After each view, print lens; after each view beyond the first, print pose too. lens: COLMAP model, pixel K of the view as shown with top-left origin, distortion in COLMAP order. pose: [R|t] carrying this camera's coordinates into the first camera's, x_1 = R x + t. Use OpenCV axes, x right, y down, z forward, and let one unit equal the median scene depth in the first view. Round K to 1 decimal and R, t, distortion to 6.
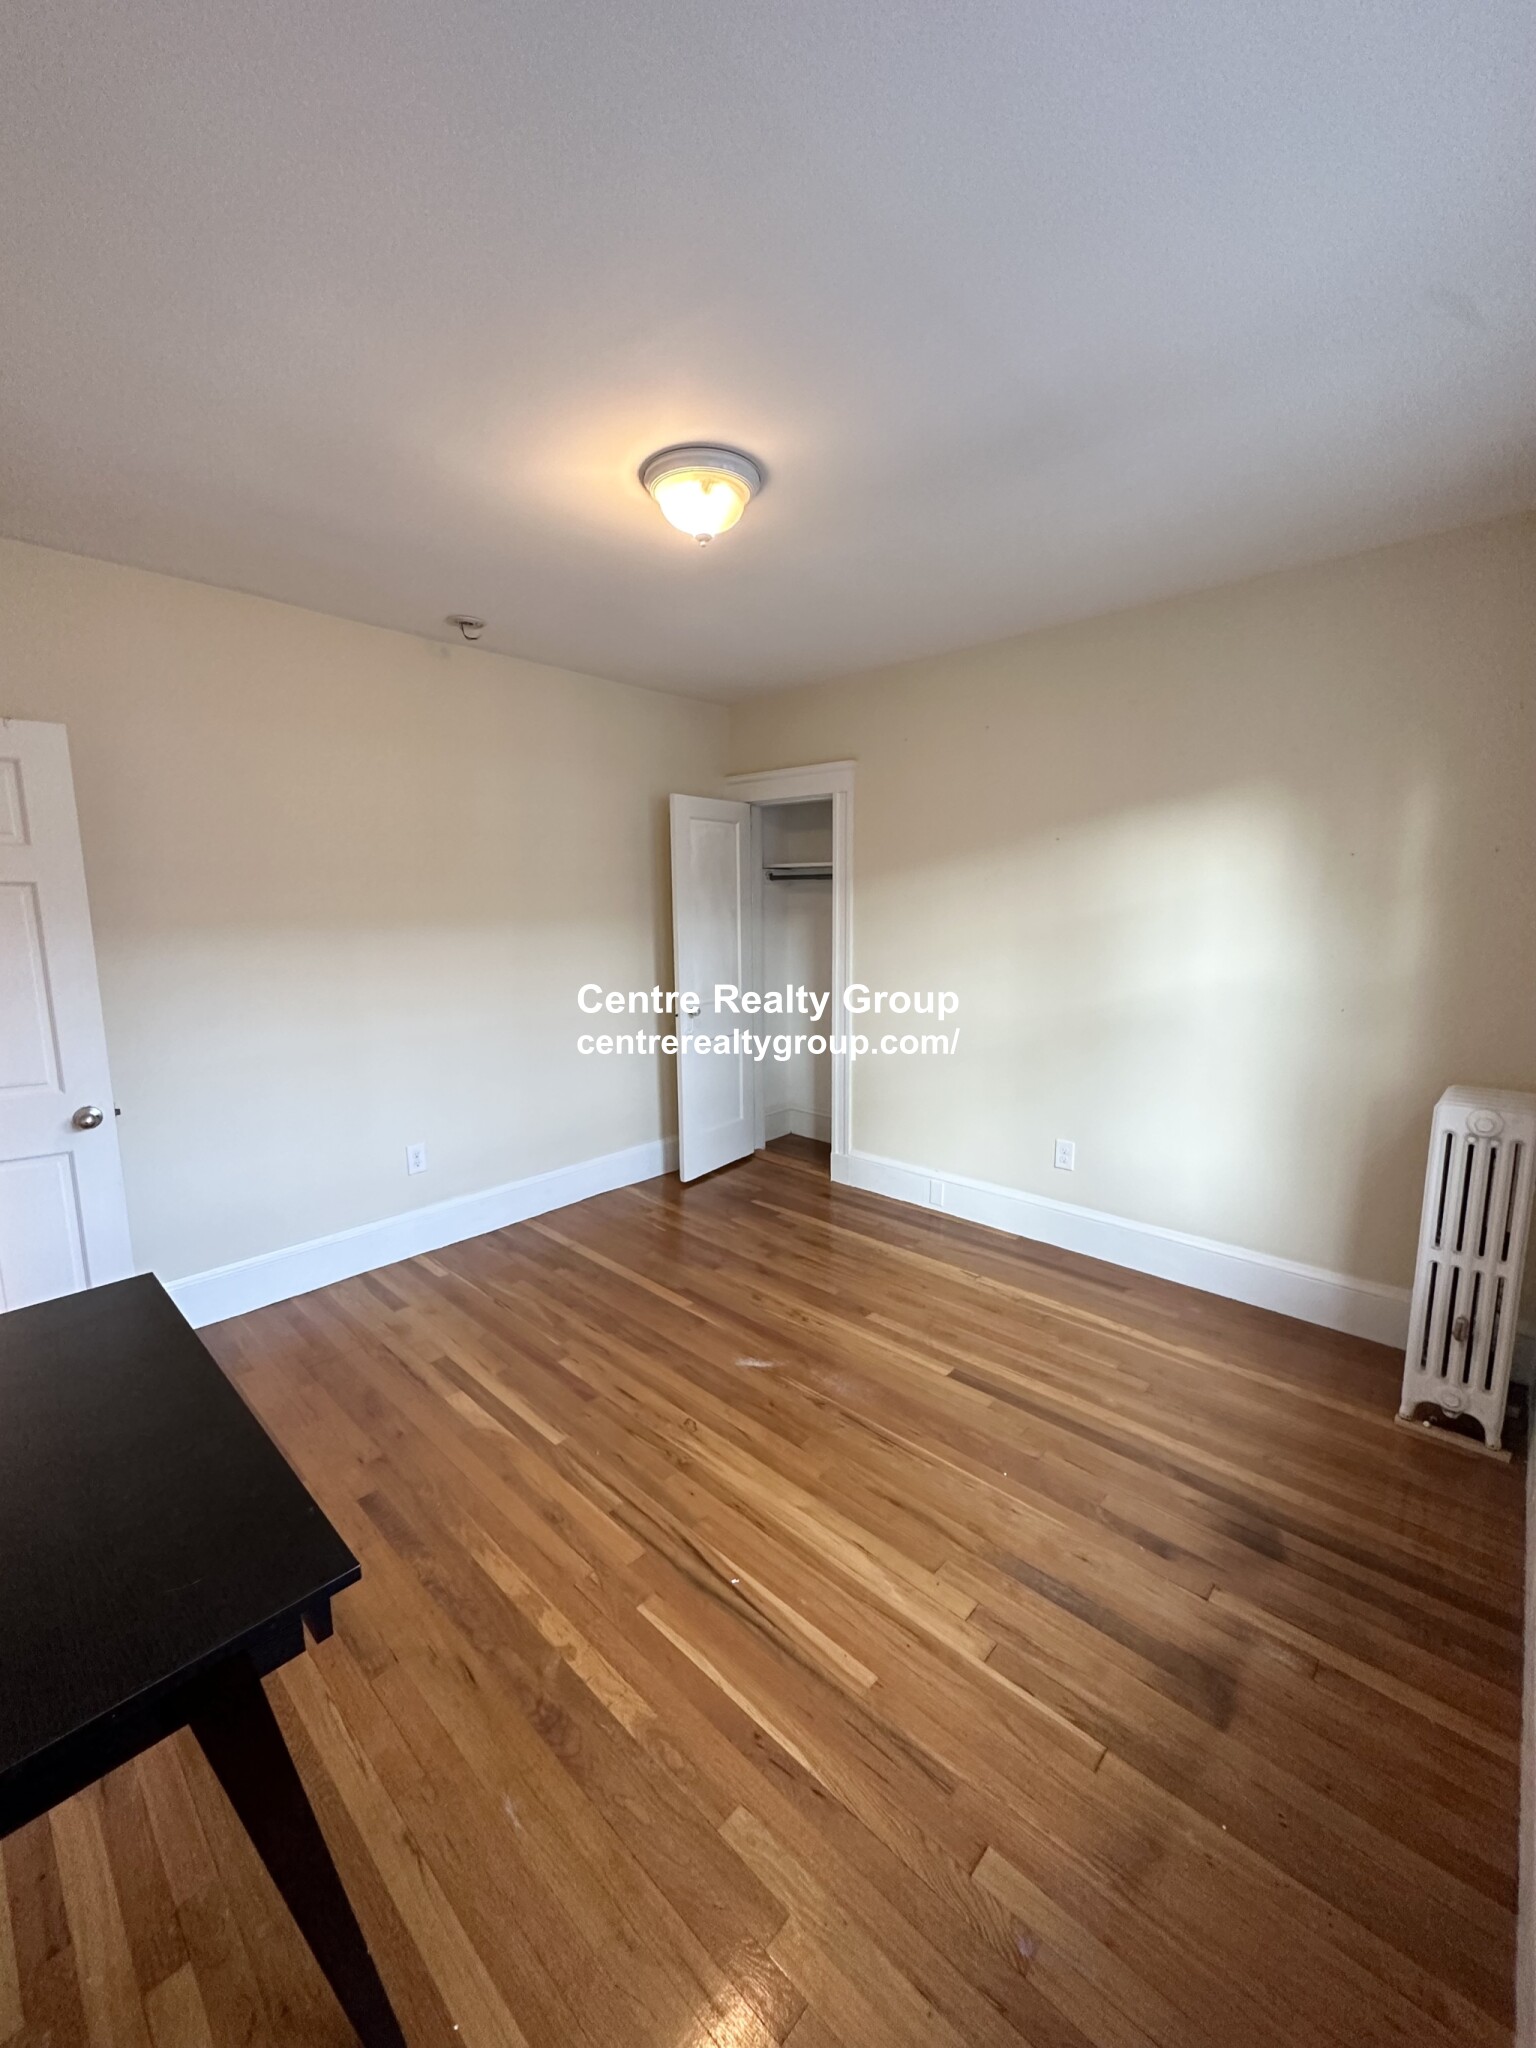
lens RADIAL K [[813.8, 0, 769.2], [0, 813.8, 1014.0], [0, 0, 1]] dist [-0.003897, 0.001171]
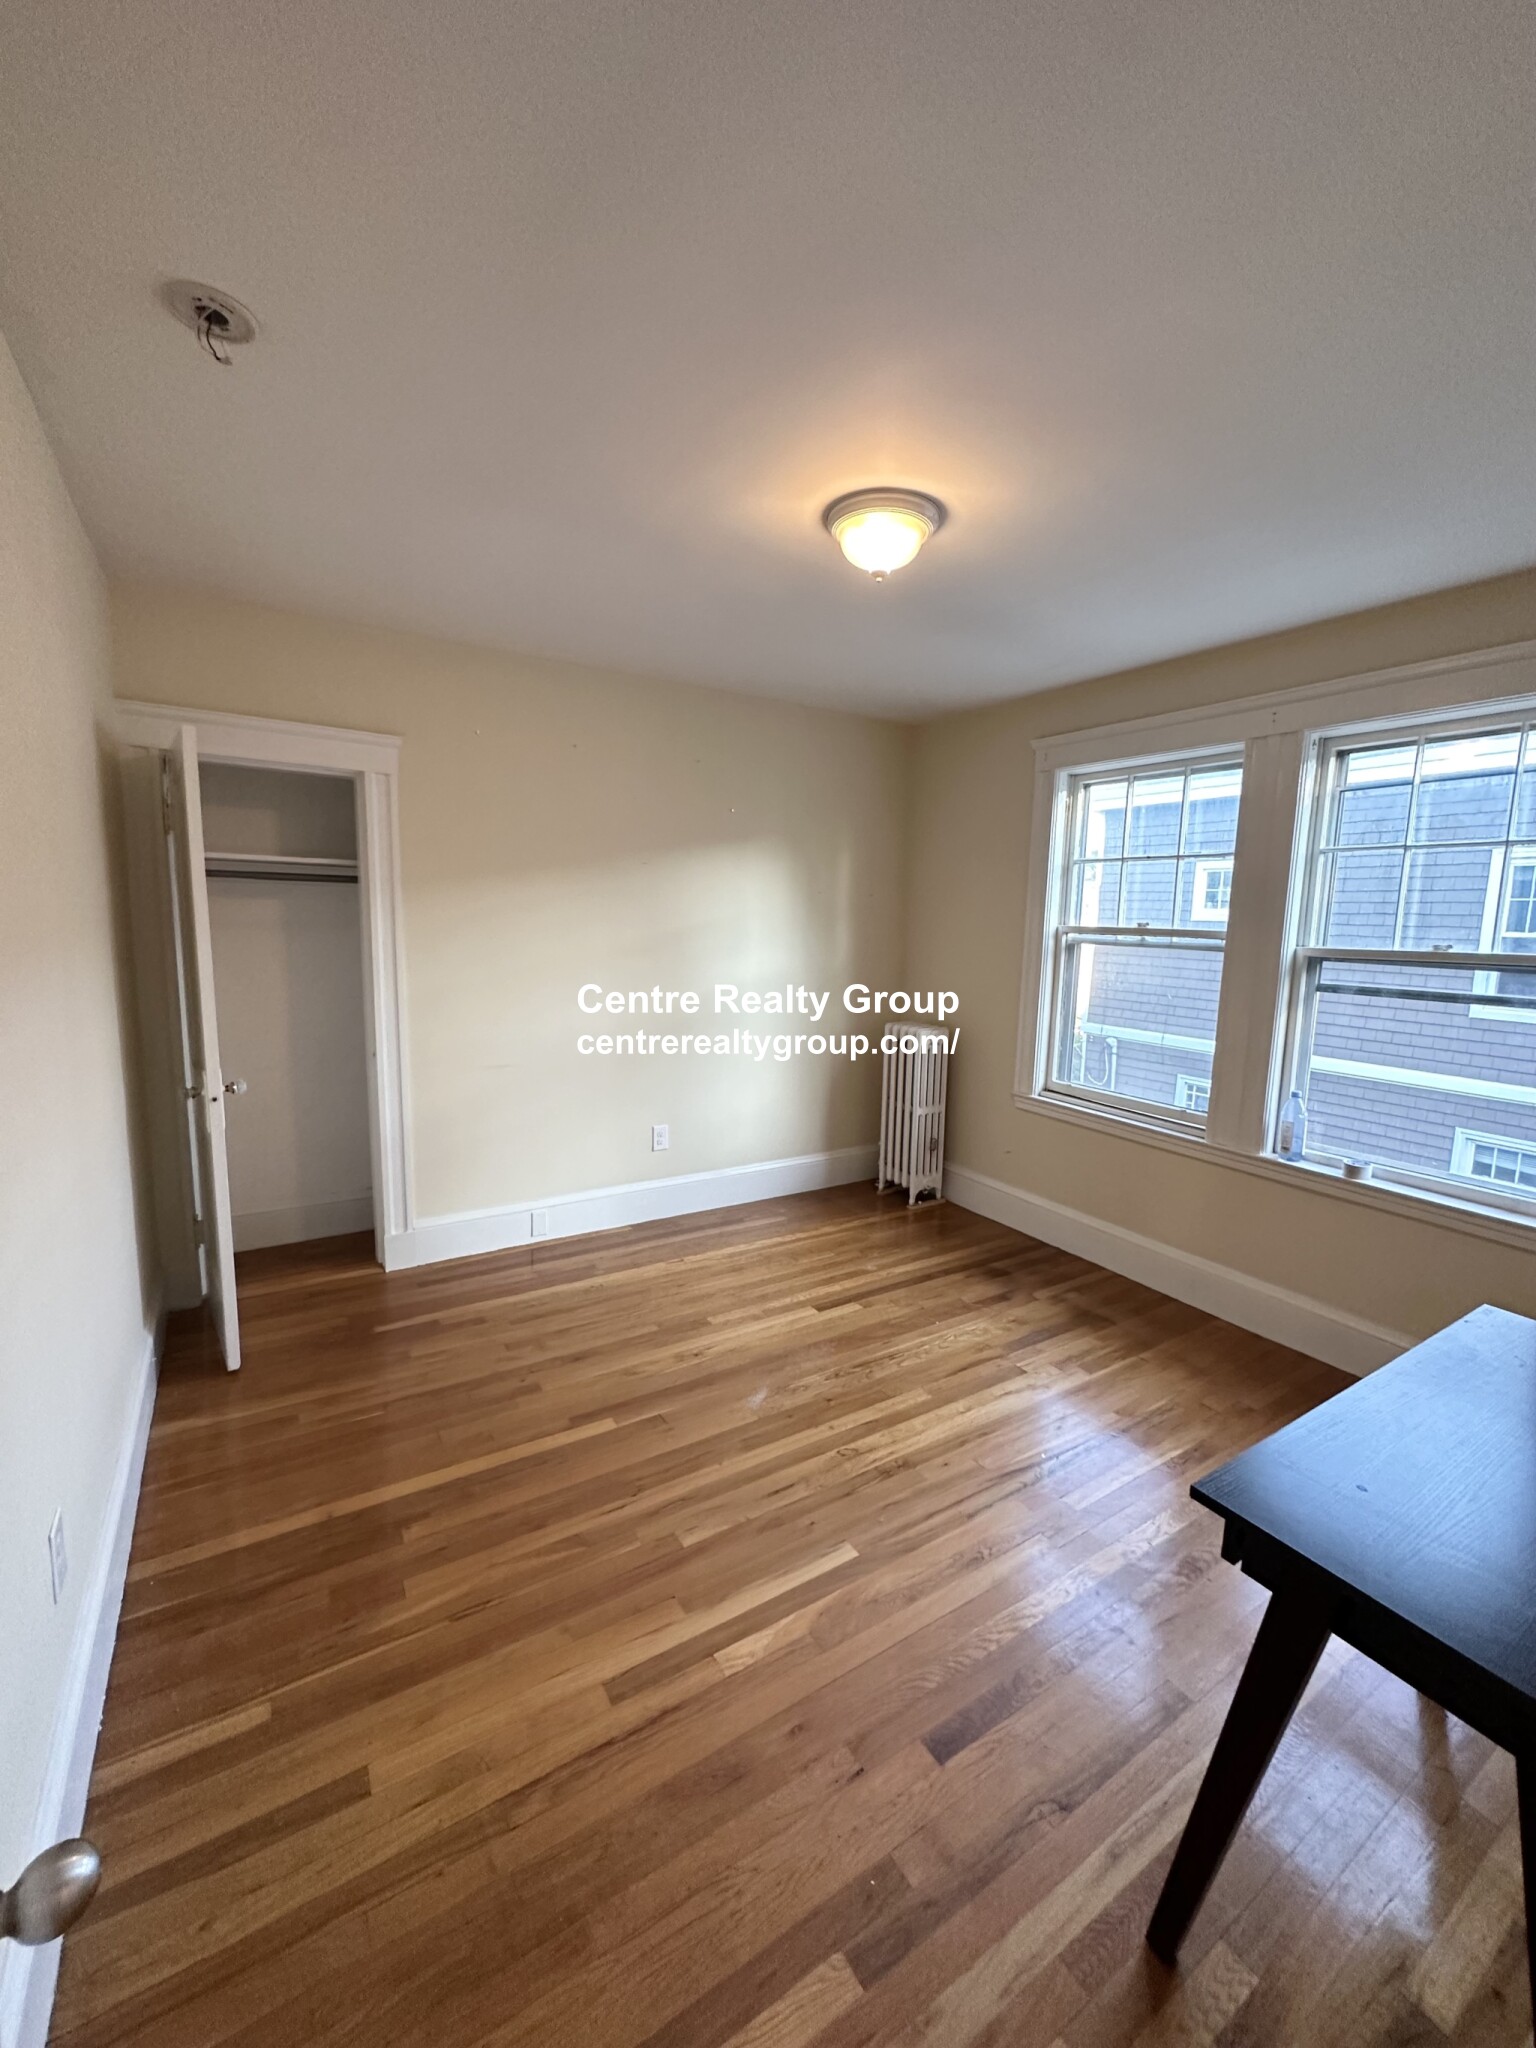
lens RADIAL K [[813.8, 0, 761.7], [0, 813.8, 1023.9], [0, 0, 1]] dist [-0.003897, 0.001171]
pose [[0.257140, -0.114865, 0.959523, -0.852158], [0.112008, 0.989761, 0.088468, -0.090307], [-0.959861, 0.084725, 0.267373, 0.668839]]
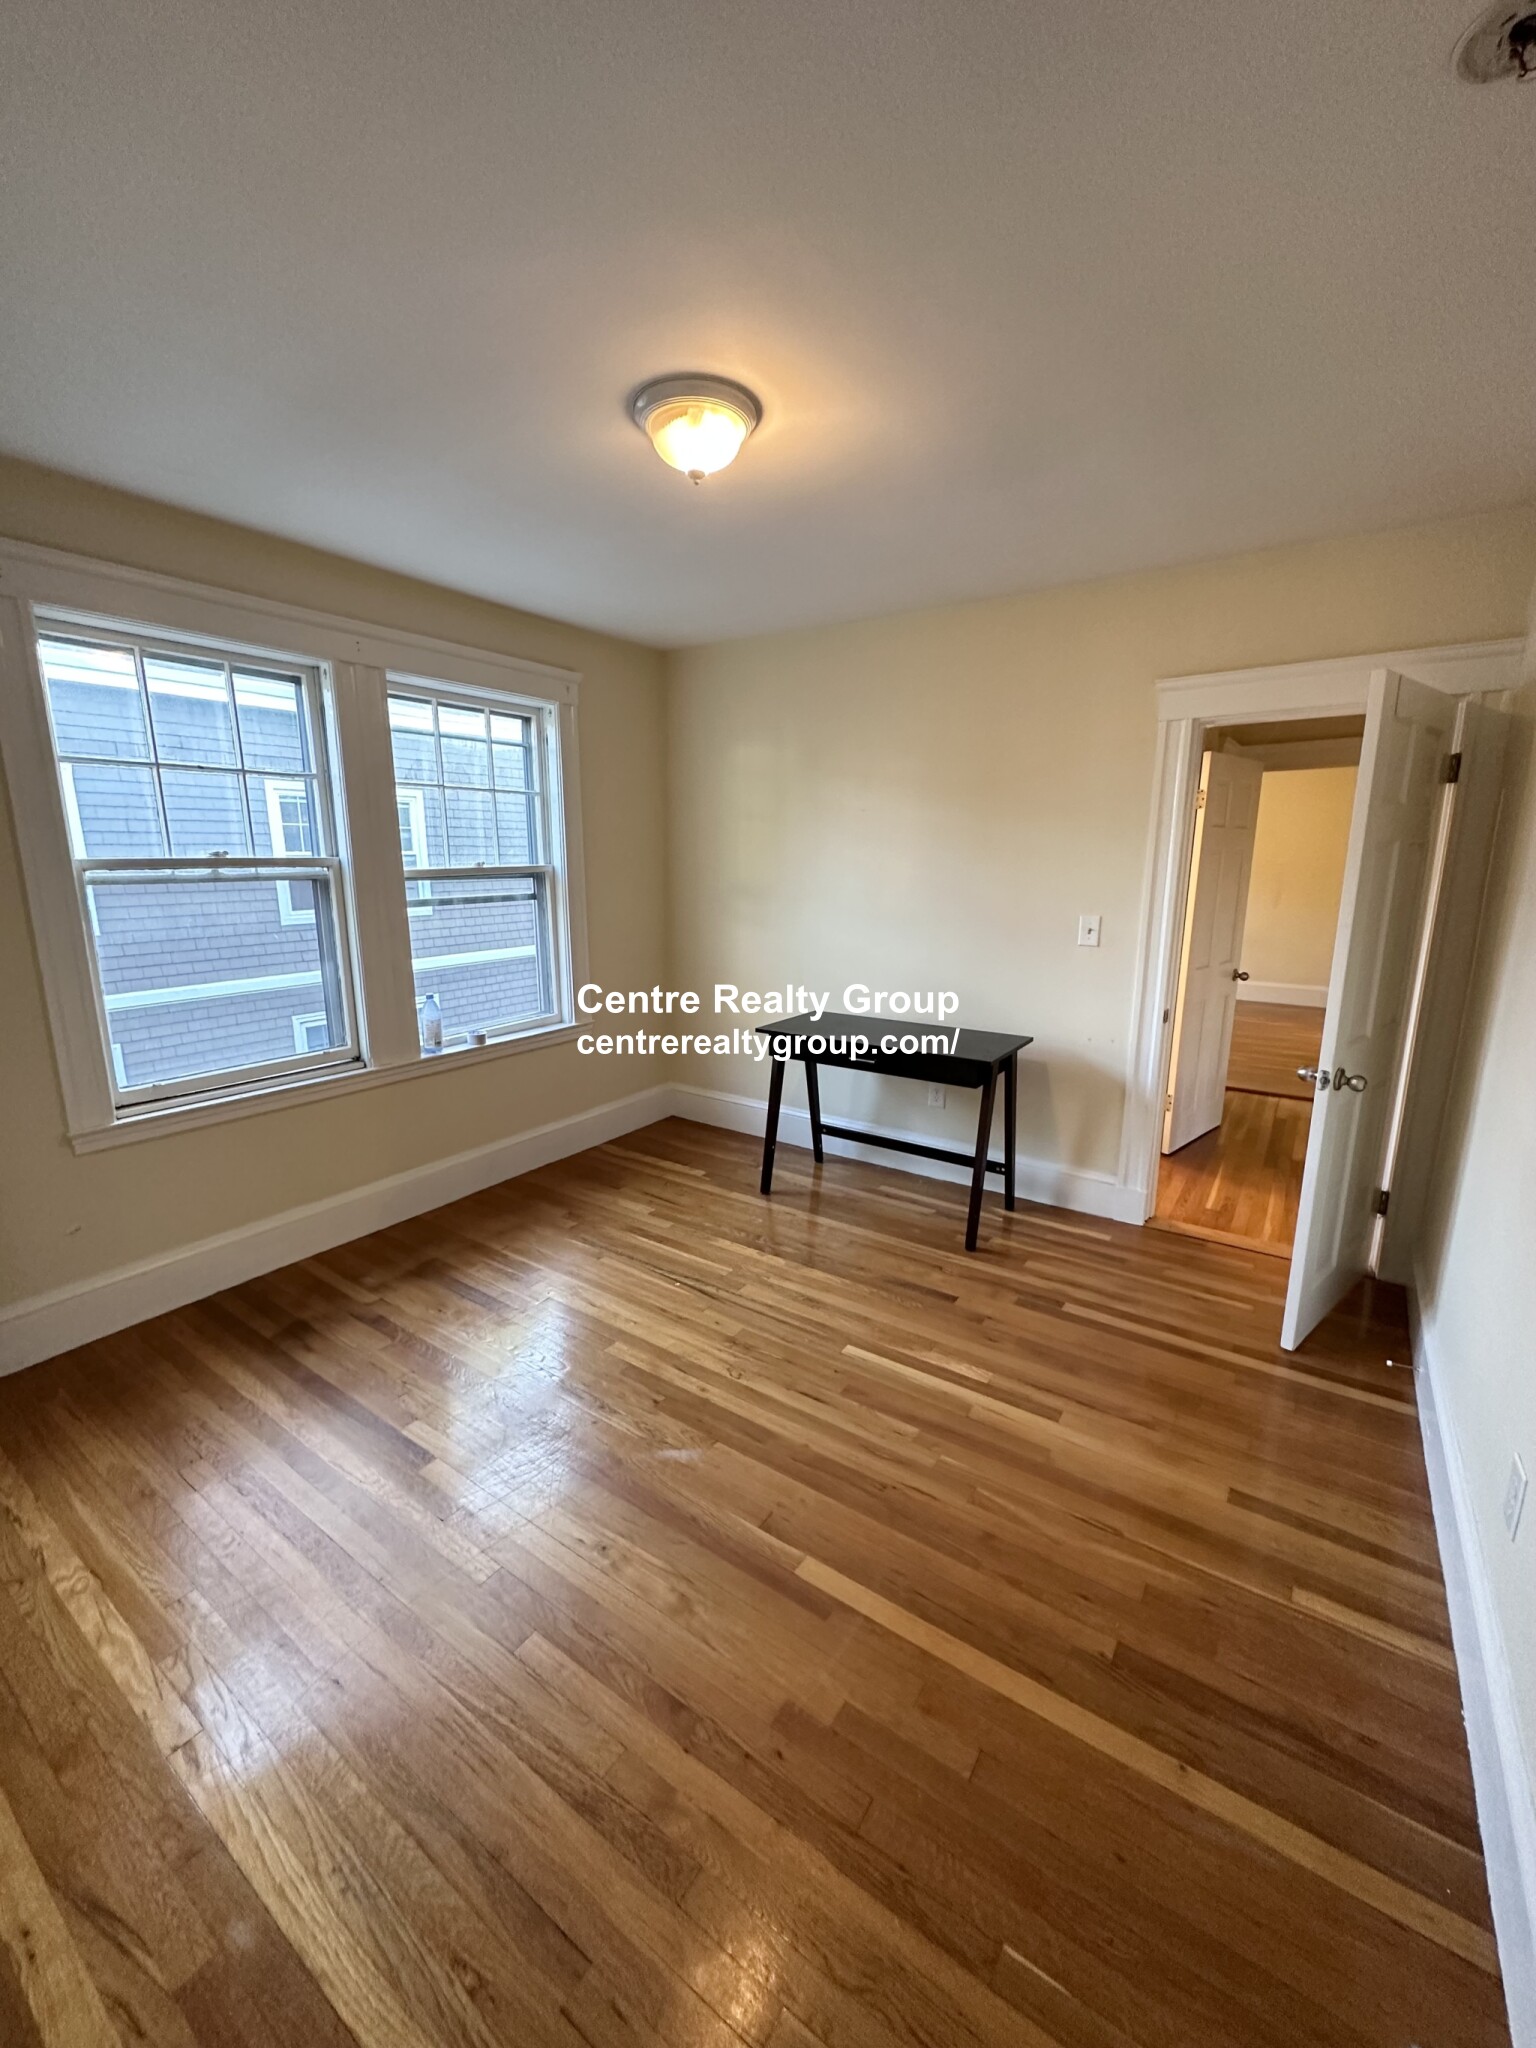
lens RADIAL K [[813.8, 0, 775.9], [0, 813.8, 1025.4], [0, 0, 1]] dist [-0.003897, 0.001171]
pose [[-0.988322, 0.036286, -0.147999, -0.009992], [-0.018080, 0.936451, 0.350331, -0.230011], [0.151305, 0.348916, -0.924859, 1.528541]]
